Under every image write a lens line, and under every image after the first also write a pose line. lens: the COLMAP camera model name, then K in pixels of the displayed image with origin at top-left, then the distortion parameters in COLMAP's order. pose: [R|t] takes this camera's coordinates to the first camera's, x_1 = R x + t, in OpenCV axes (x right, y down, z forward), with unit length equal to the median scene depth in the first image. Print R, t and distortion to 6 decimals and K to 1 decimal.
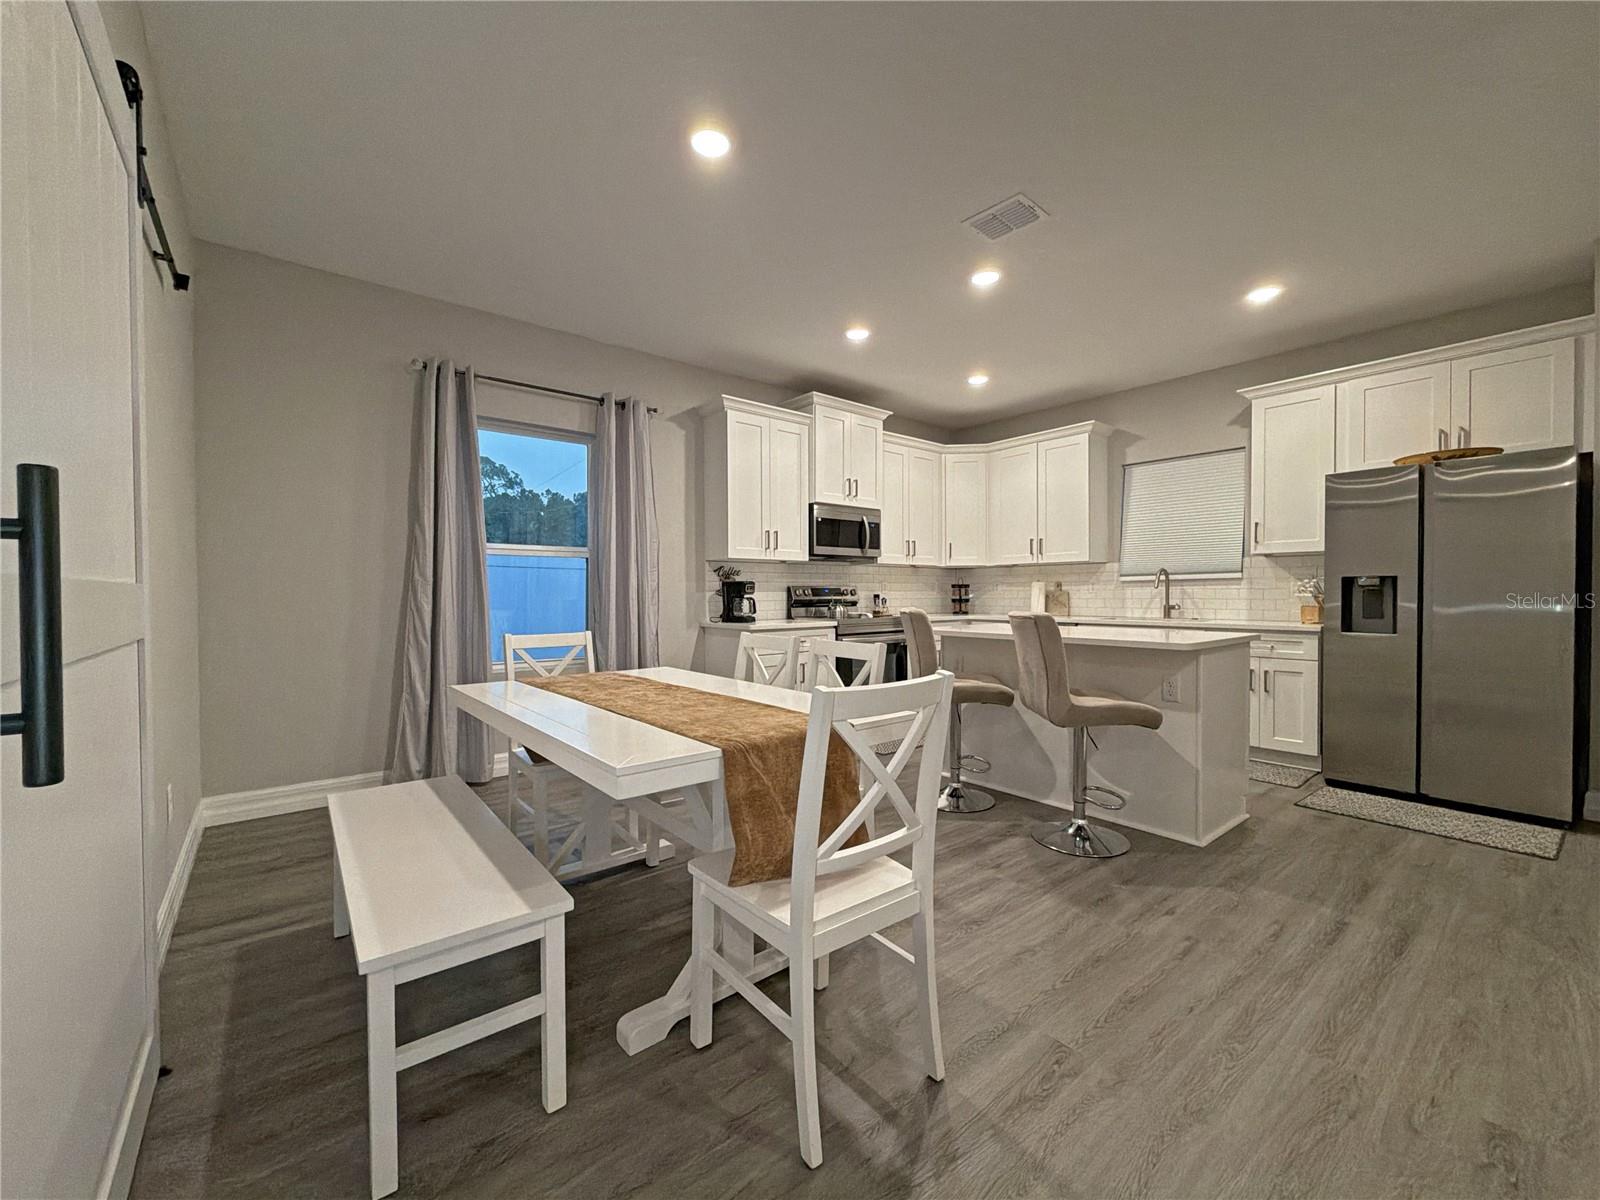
lens RADIAL K [[642.9, 0, 794.9], [0, 642.9, 598.3], [0, 0, 1]] dist [0.000409, 0.000054]
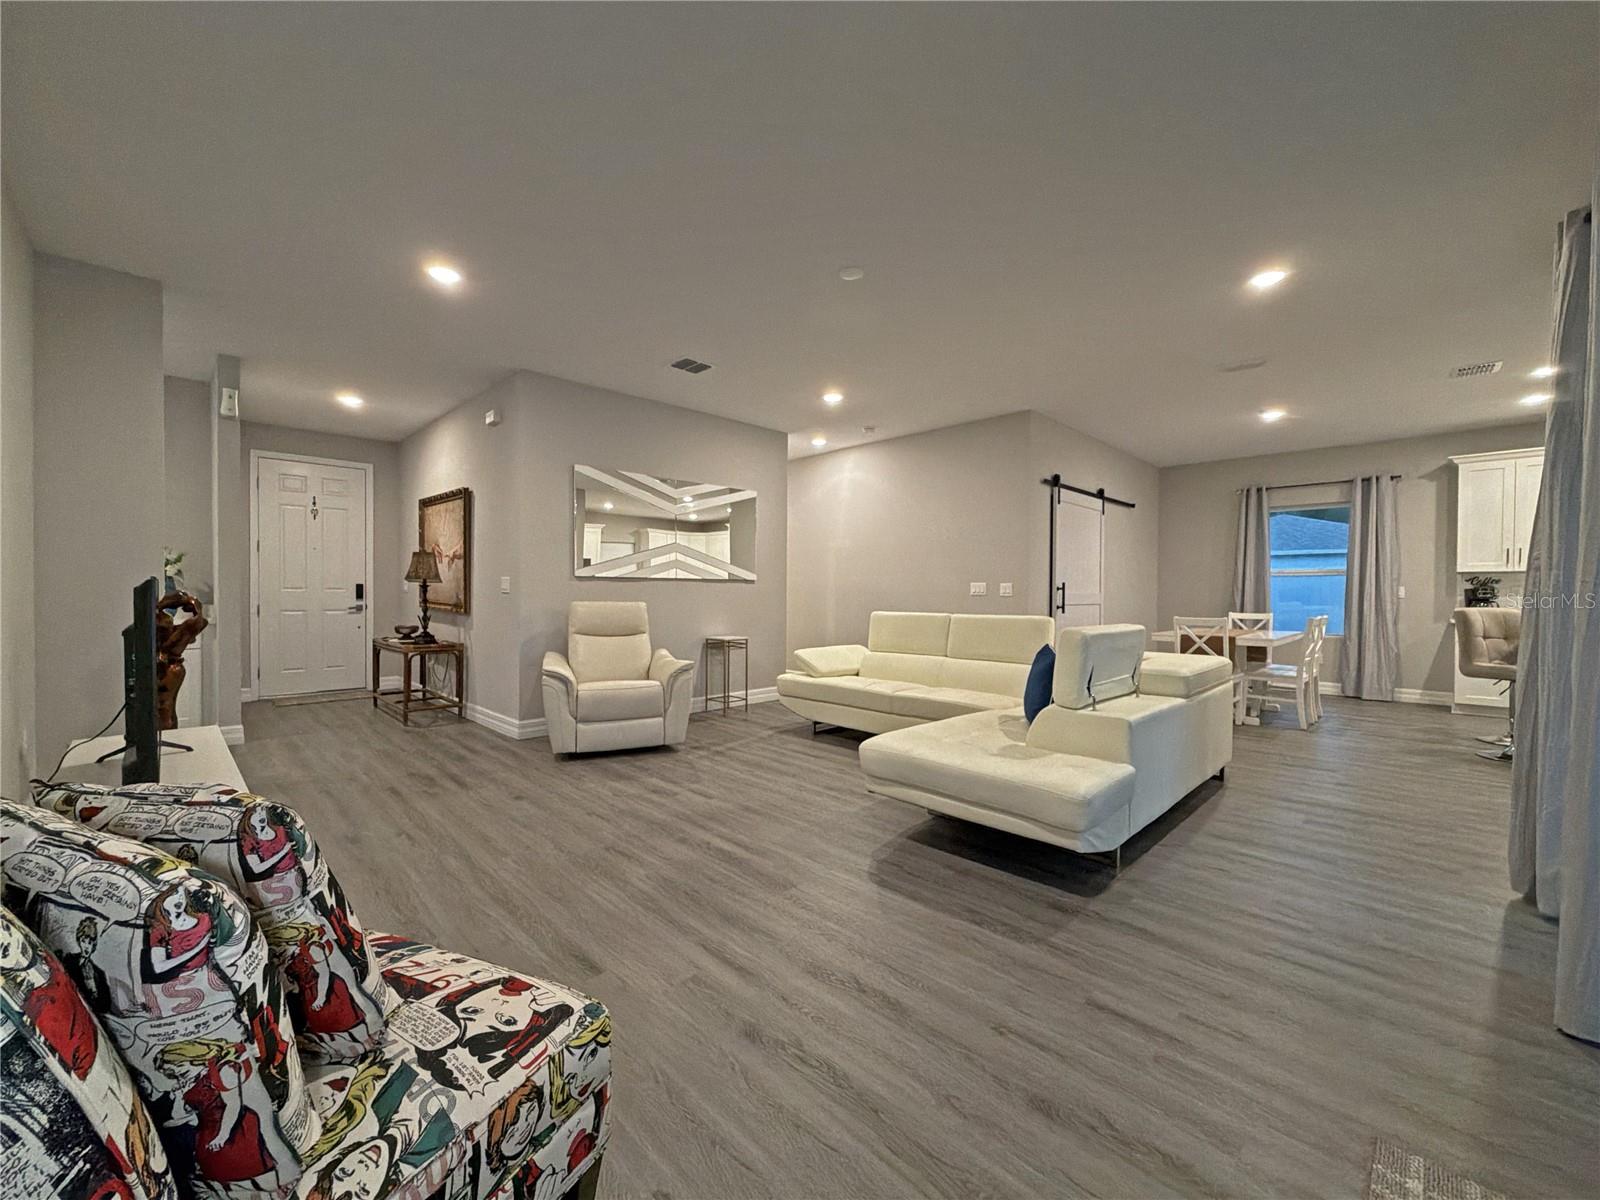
lens RADIAL K [[642.9, 0, 794.9], [0, 642.9, 598.3], [0, 0, 1]] dist [0.000409, 0.000054]
pose [[0.093213, 0.015985, -0.995518, 1.023659], [-0.013199, 0.999803, 0.014818, -0.006085], [0.995559, 0.011759, 0.093405, -0.493915]]
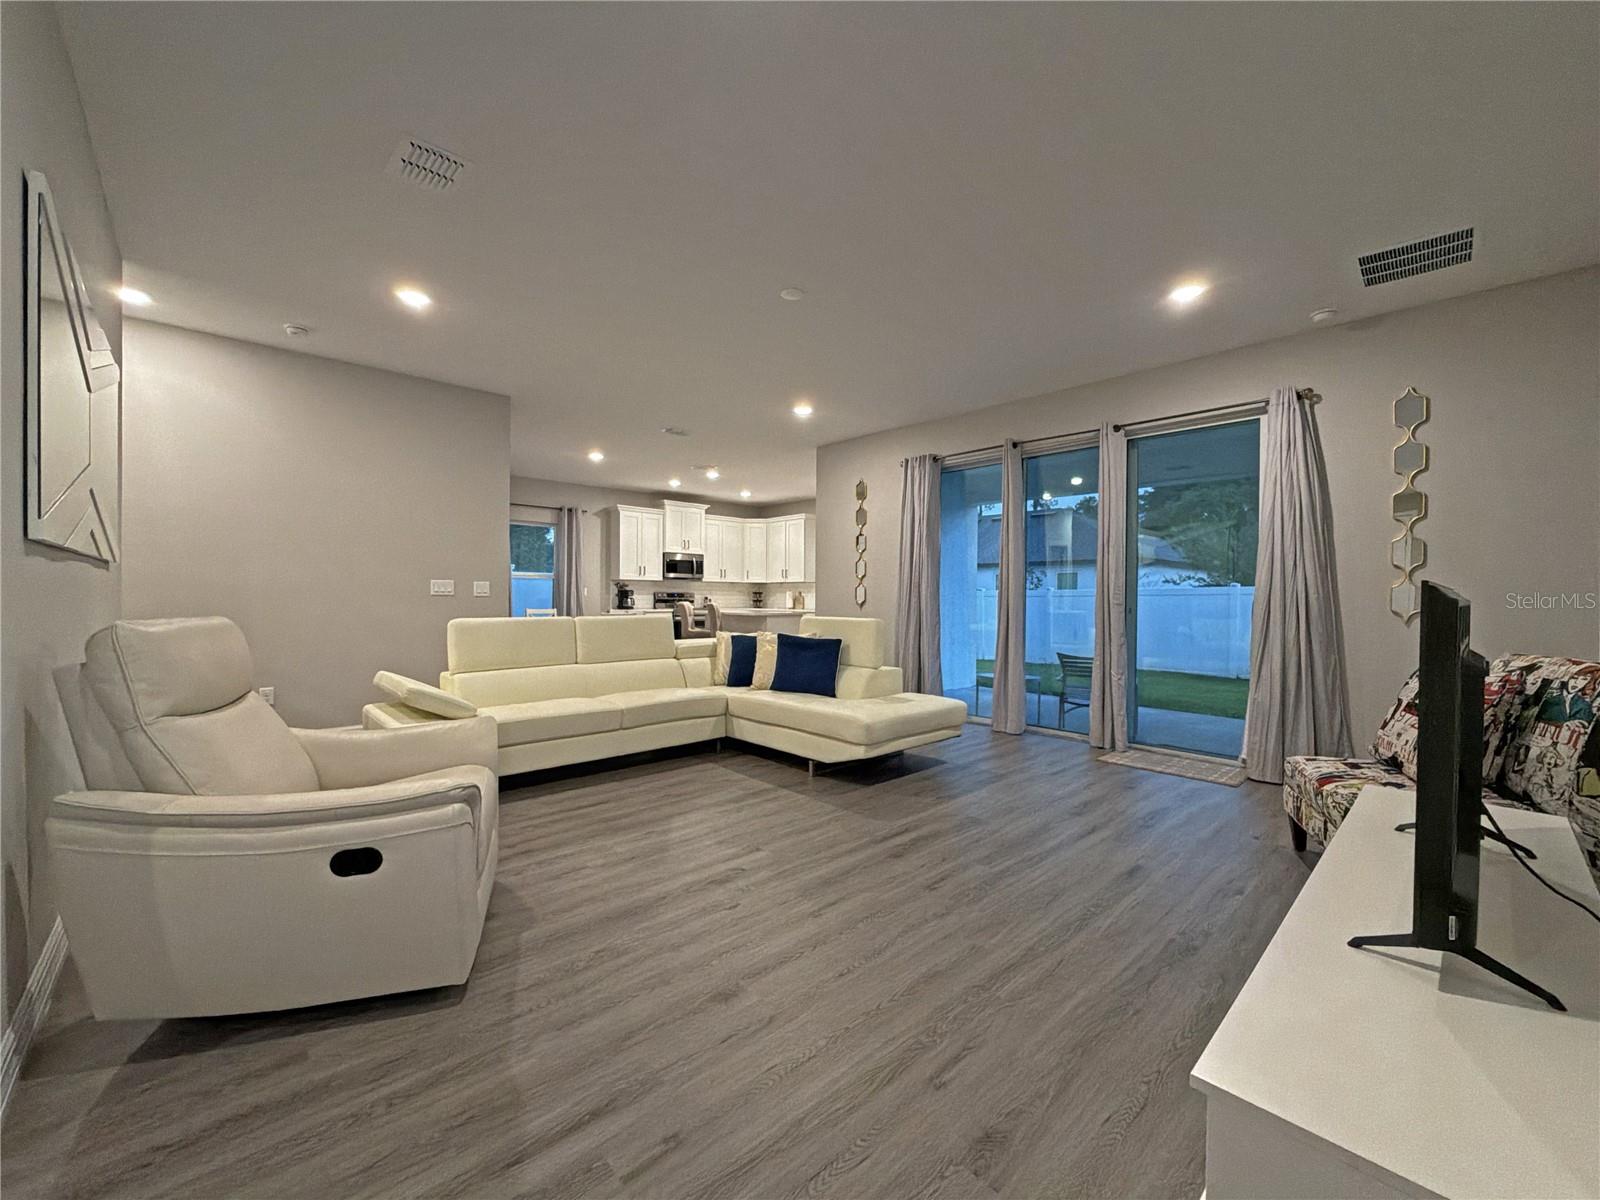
lens RADIAL K [[645.1, 0, 806.7], [0, 645.1, 604.6], [0, 0, 1]] dist [-0.014089, -0.000011]
pose [[0.997552, 0.010016, 0.069202, 0.332844], [-0.010385, 0.999934, 0.004982, 0.004927], [-0.069147, -0.005689, 0.997590, -1.074001]]
